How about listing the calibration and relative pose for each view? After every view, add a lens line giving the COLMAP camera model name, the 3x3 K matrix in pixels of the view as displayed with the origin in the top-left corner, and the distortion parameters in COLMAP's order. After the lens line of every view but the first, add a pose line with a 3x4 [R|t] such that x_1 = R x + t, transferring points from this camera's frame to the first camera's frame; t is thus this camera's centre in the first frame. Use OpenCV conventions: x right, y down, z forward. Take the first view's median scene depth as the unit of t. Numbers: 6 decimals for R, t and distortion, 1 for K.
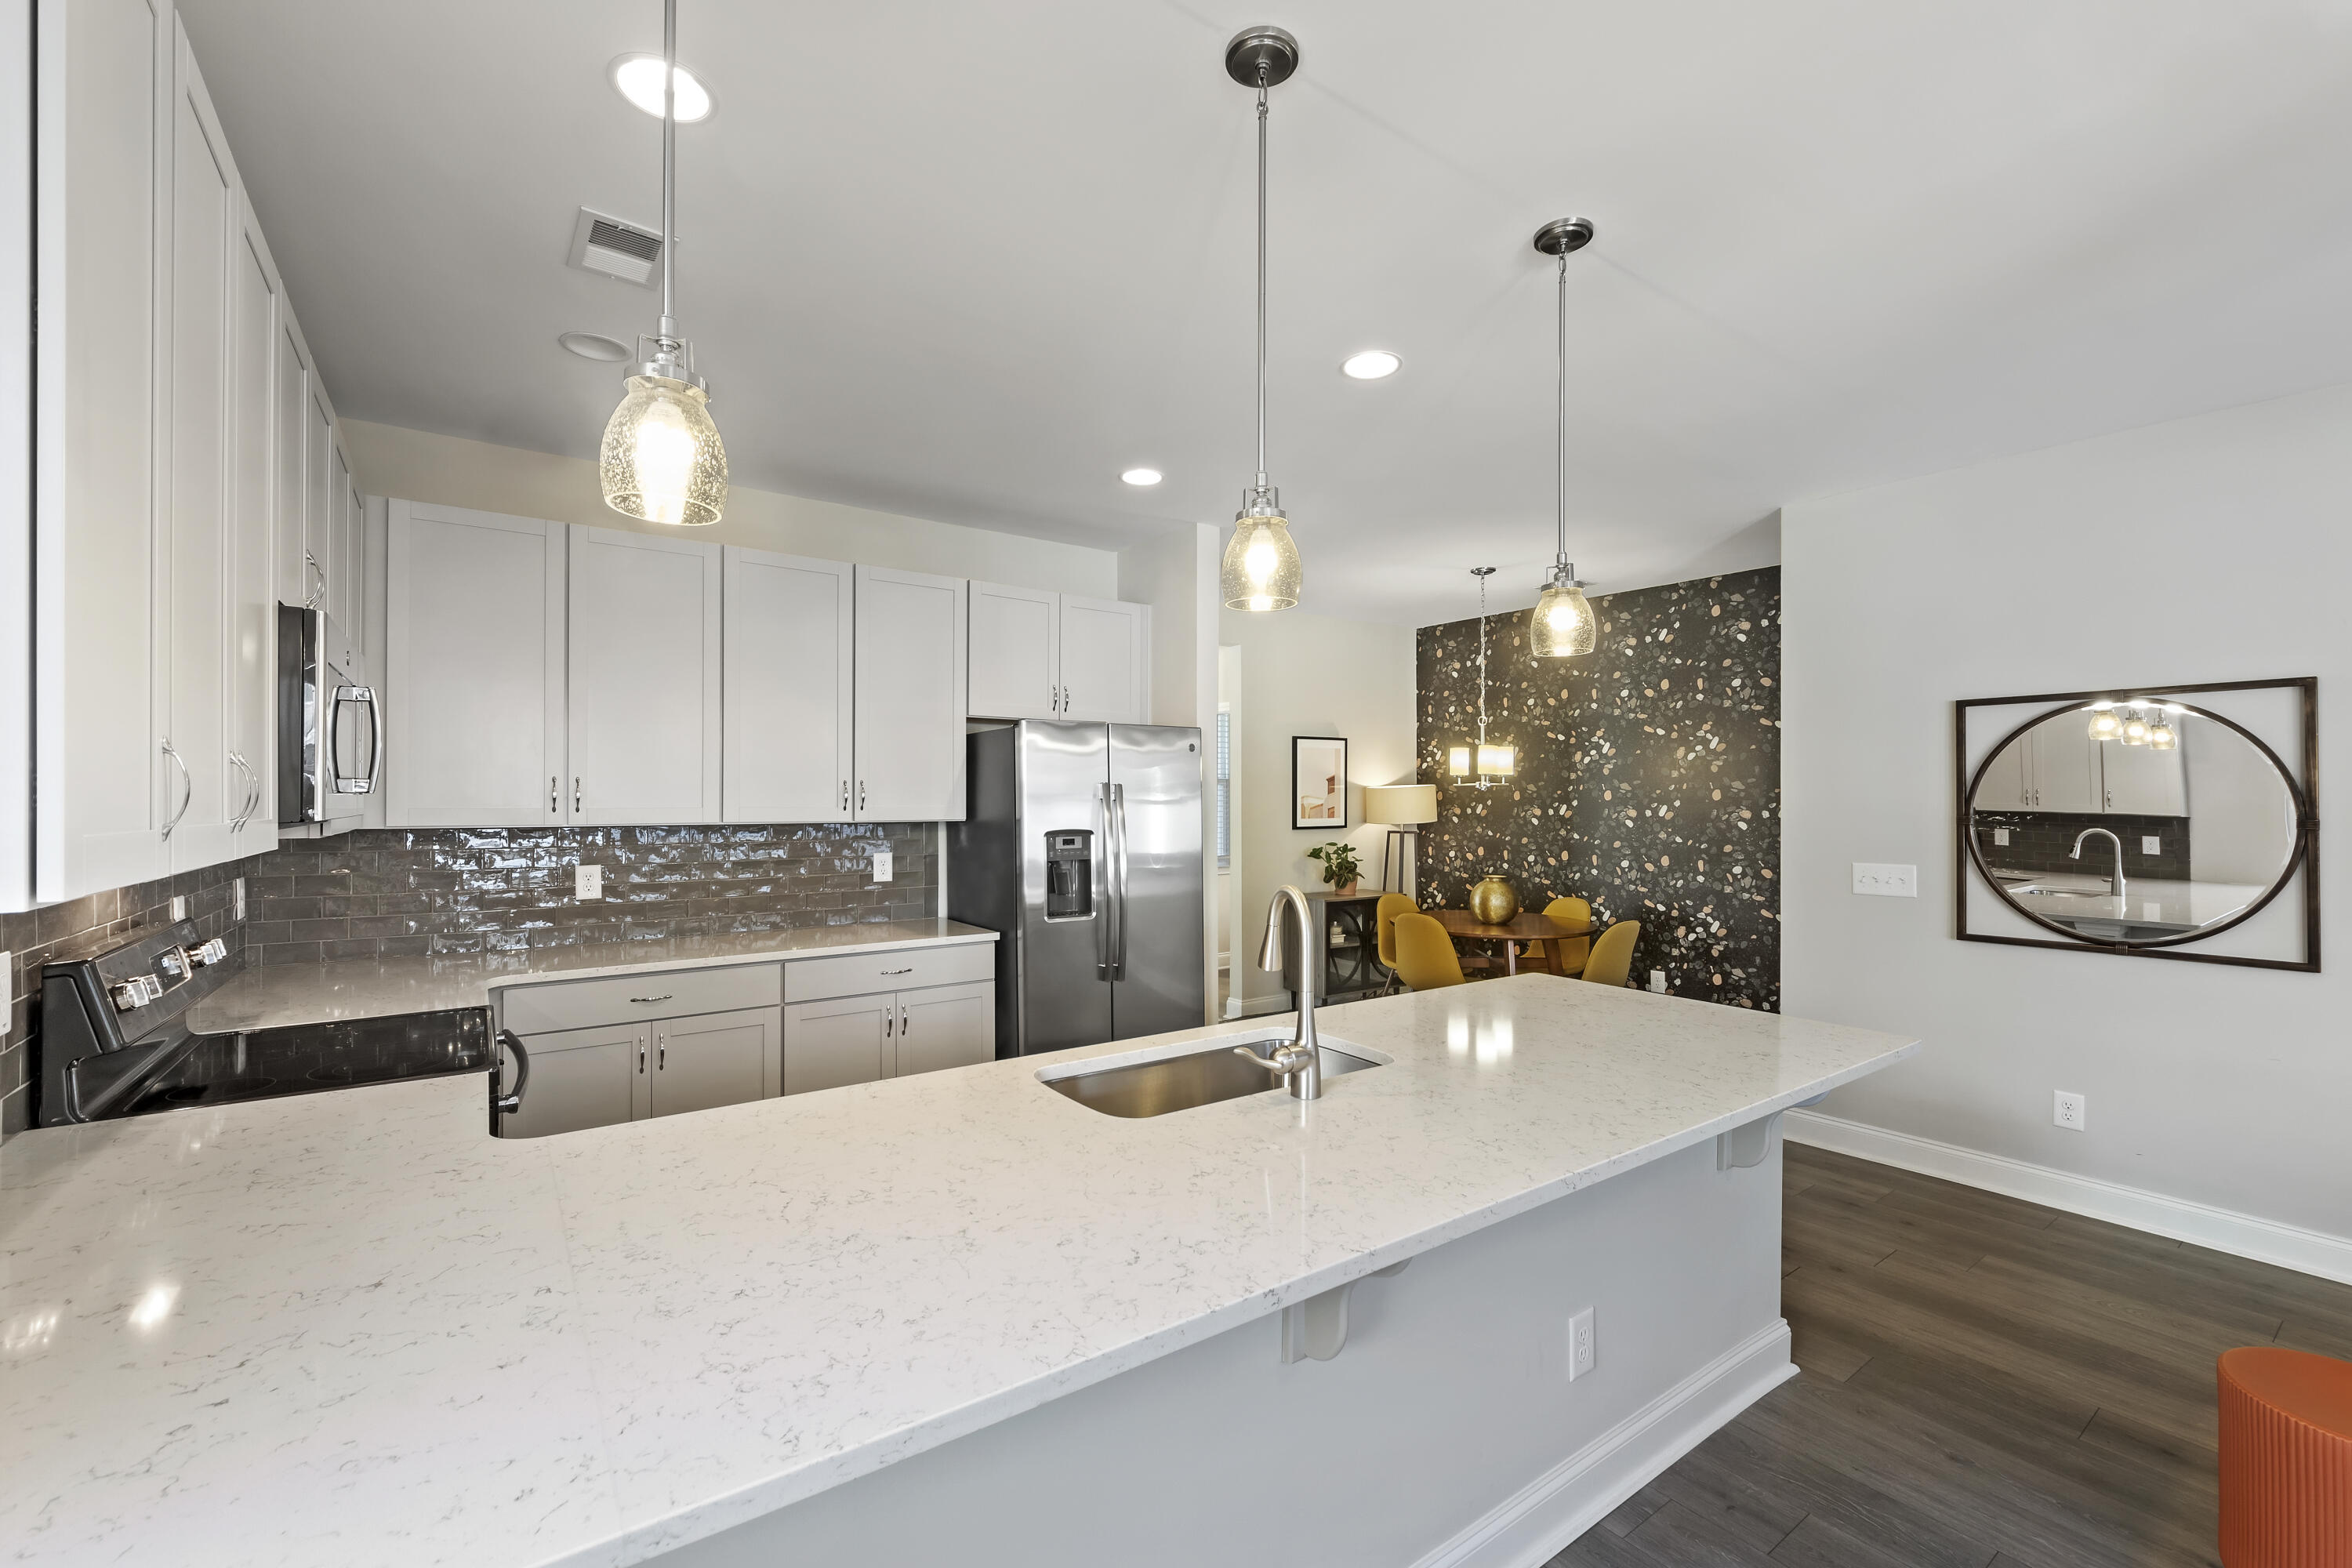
lens RADIAL K [[972.7, 0, 1193.9], [0, 972.7, 793.6], [0, 0, 1]] dist [0.001192, 0.000086]
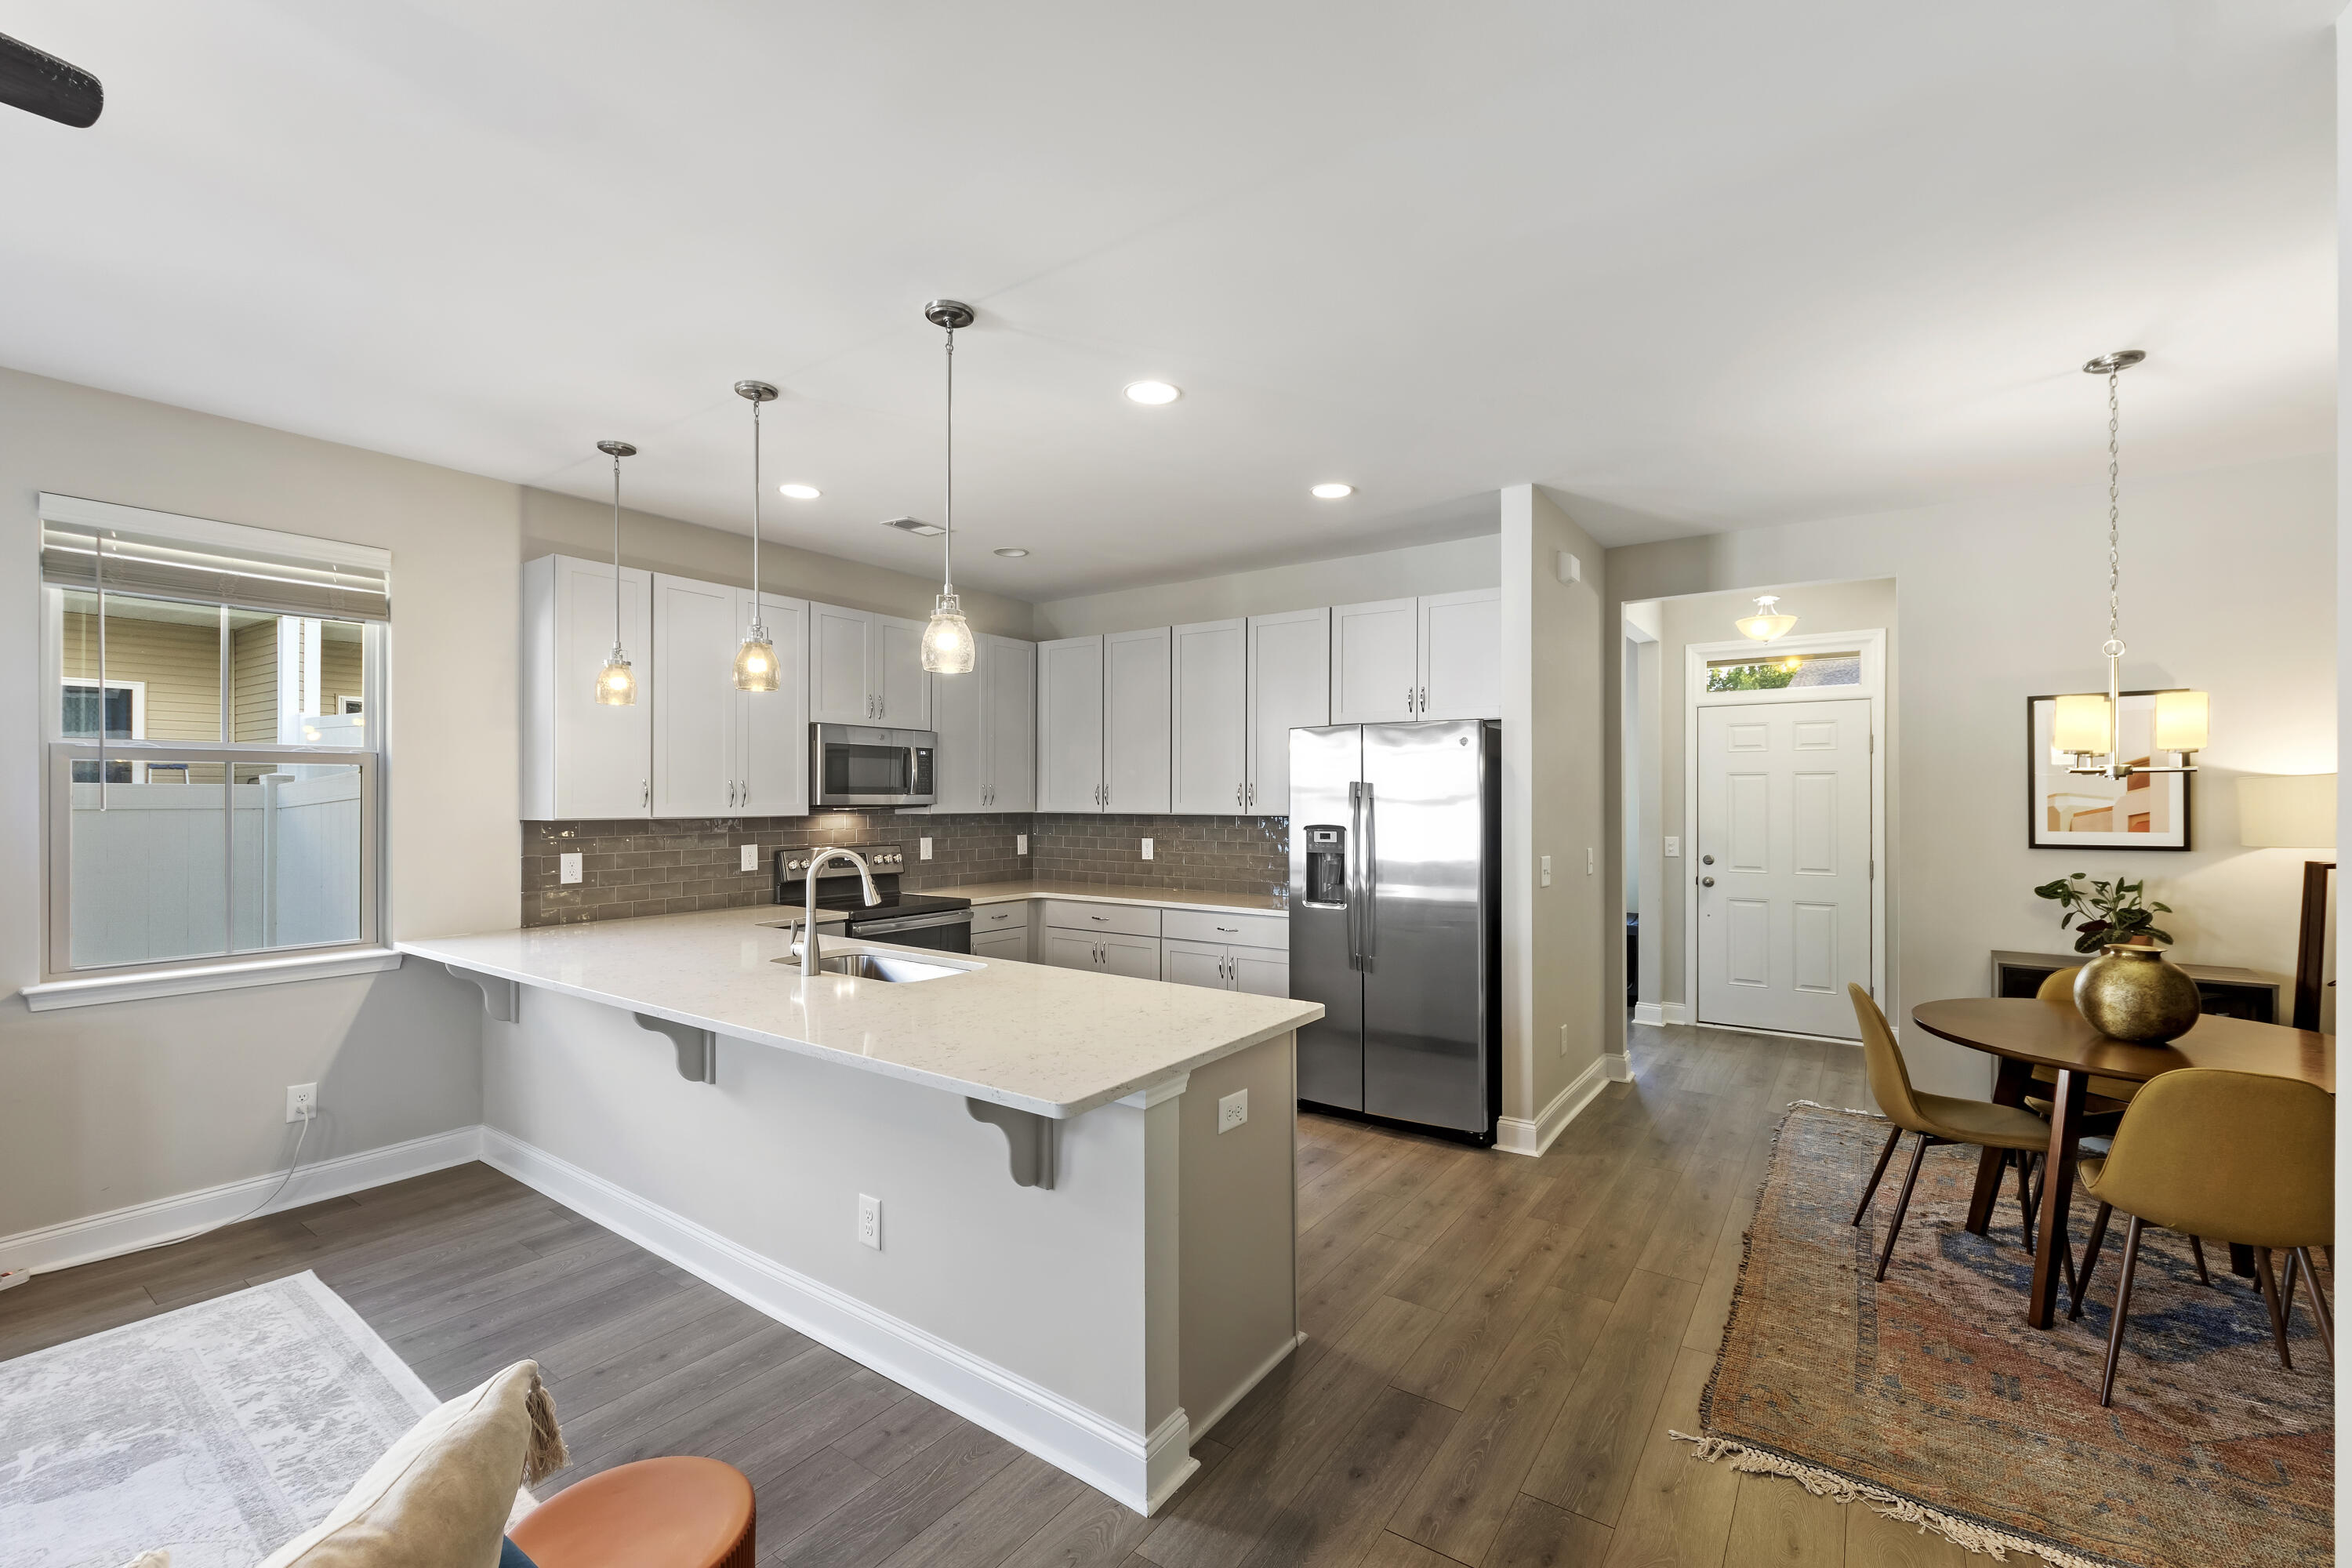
lens RADIAL K [[997.2, 0, 1185.5], [0, 997.2, 790.7], [0, 0, 1]] dist [-0.006367, -0.000303]
pose [[0.321812, -0.005436, -0.946788, 0.884661], [0.003450, 0.999984, -0.004568, 0.003034], [0.946797, -0.001796, 0.321825, 0.487772]]
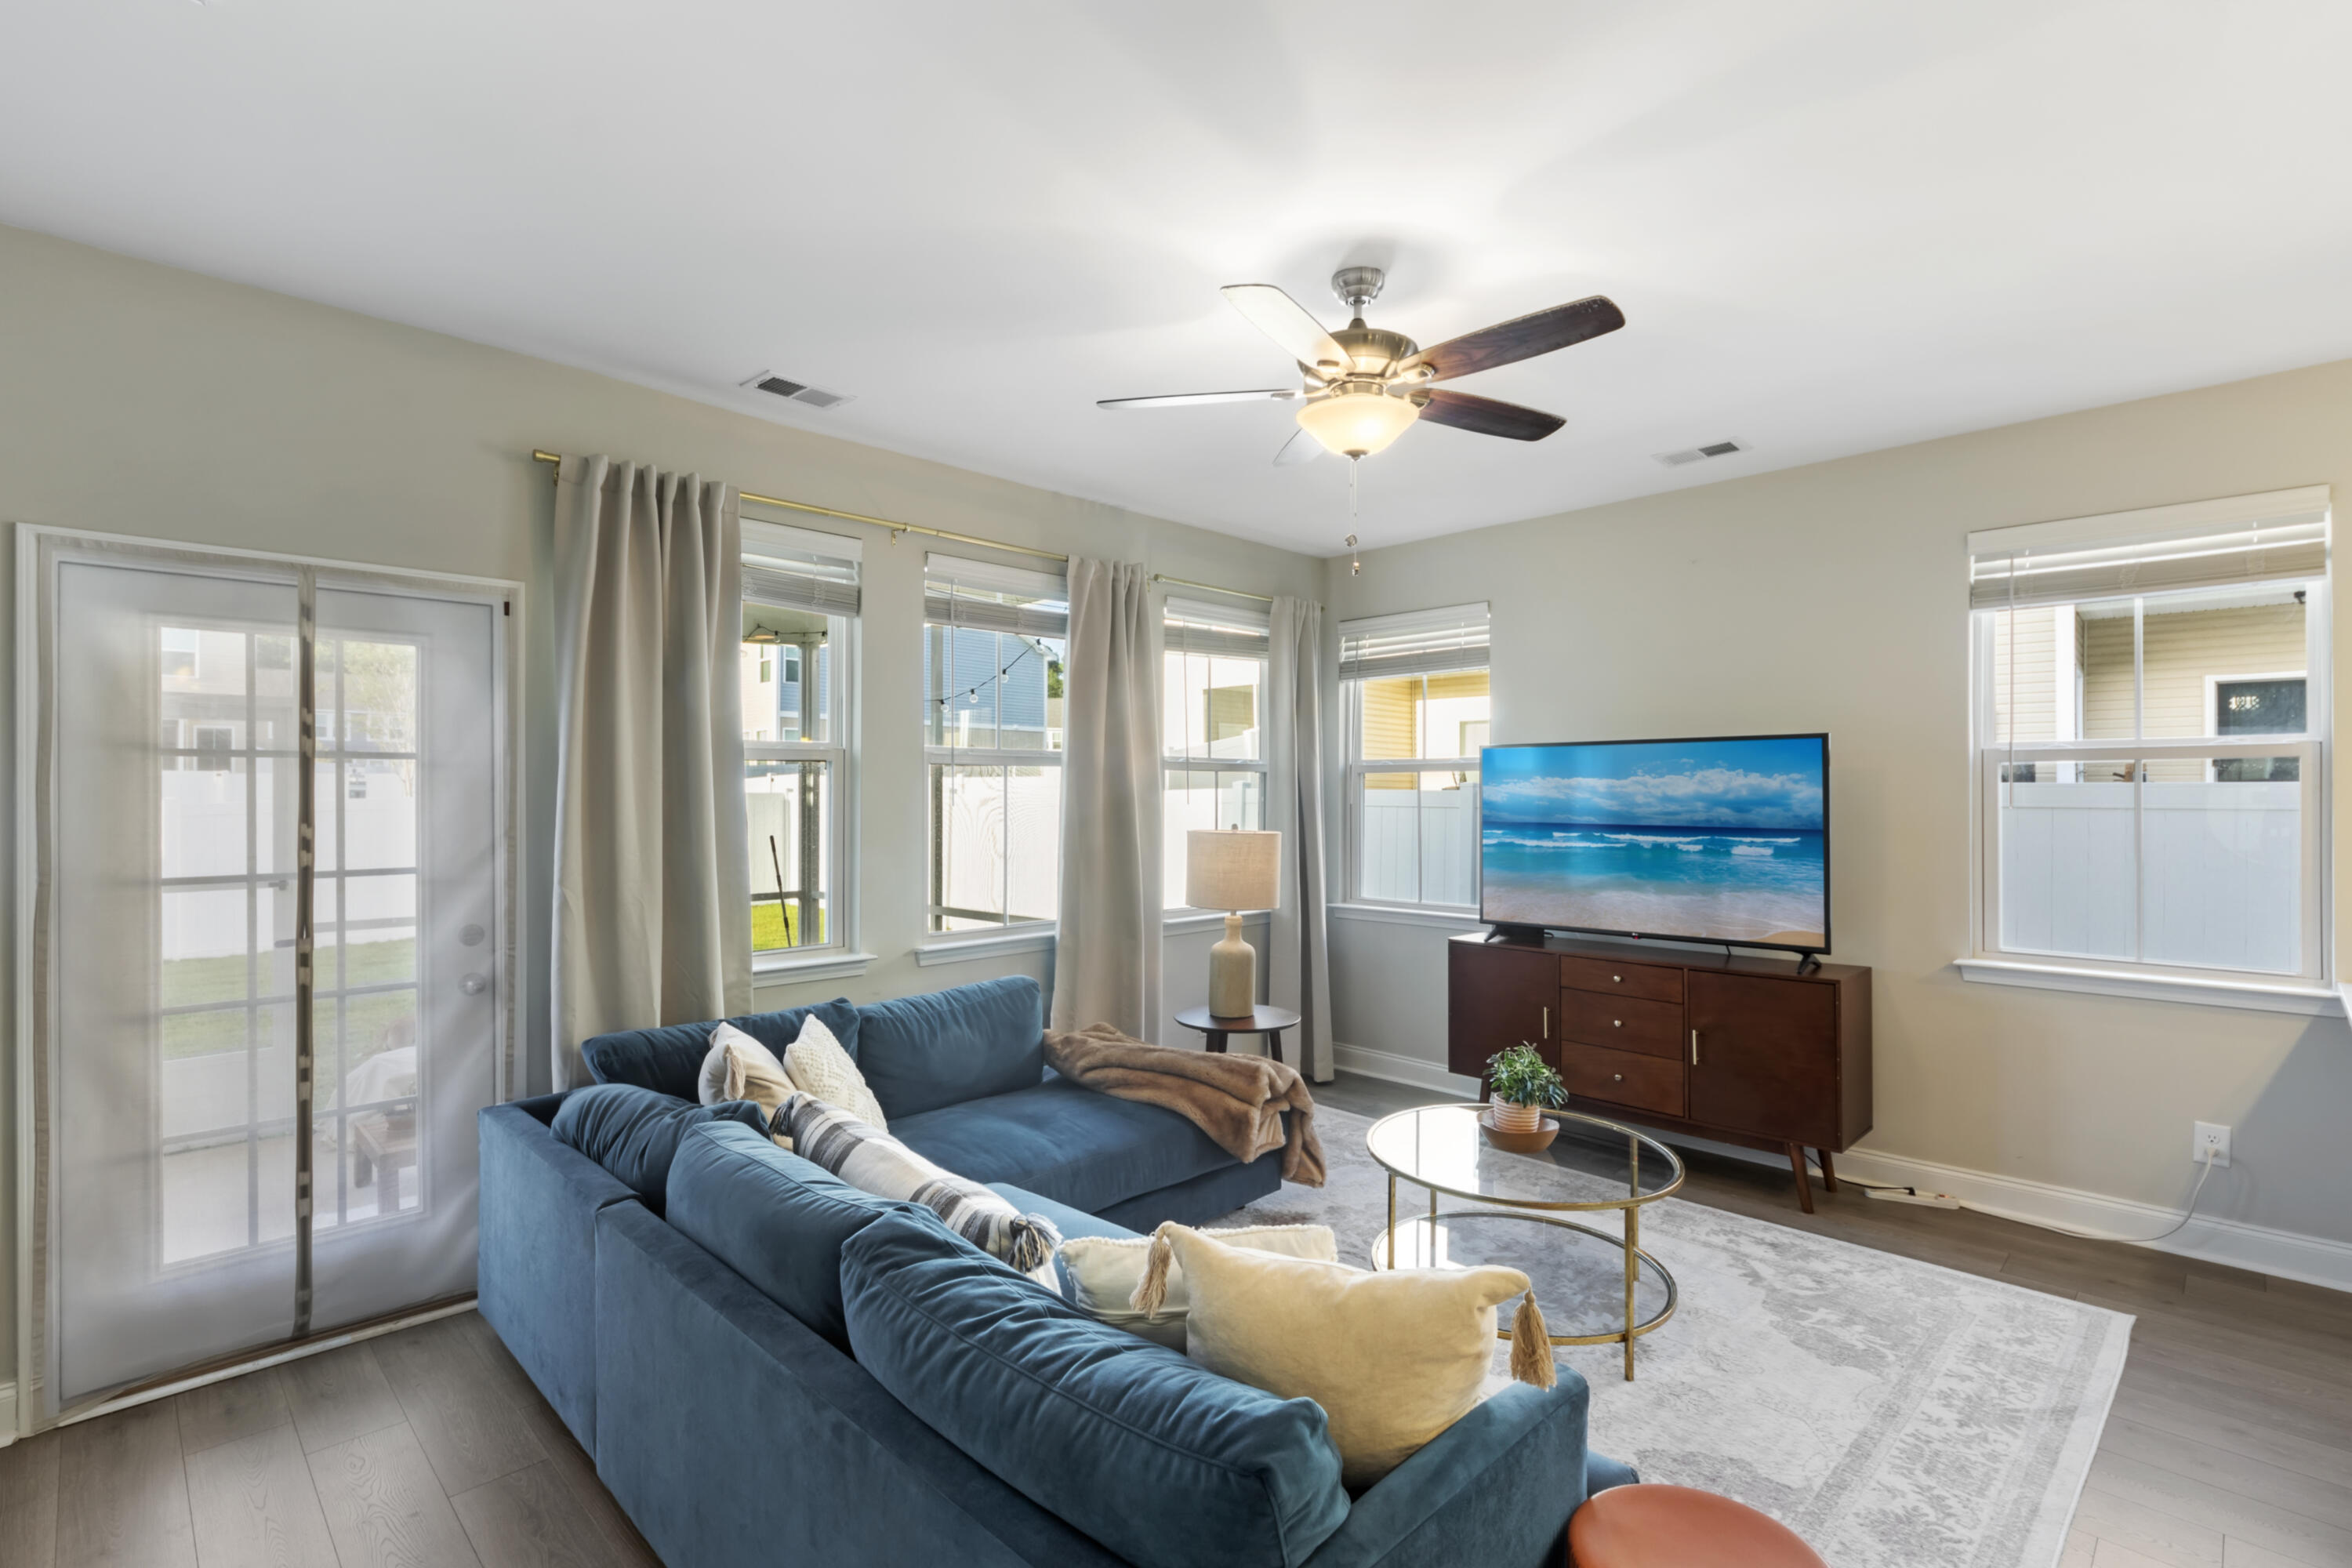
lens RADIAL K [[1078.5, 0, 1186.5], [0, 1078.5, 794.1], [0, 0, 1]] dist [0.002676, -0.000084]
pose [[-0.987764, -0.003876, -0.155906, 0.717630], [-0.002697, 0.999966, -0.007772, 0.008964], [0.155930, -0.007257, -0.987741, 0.740746]]
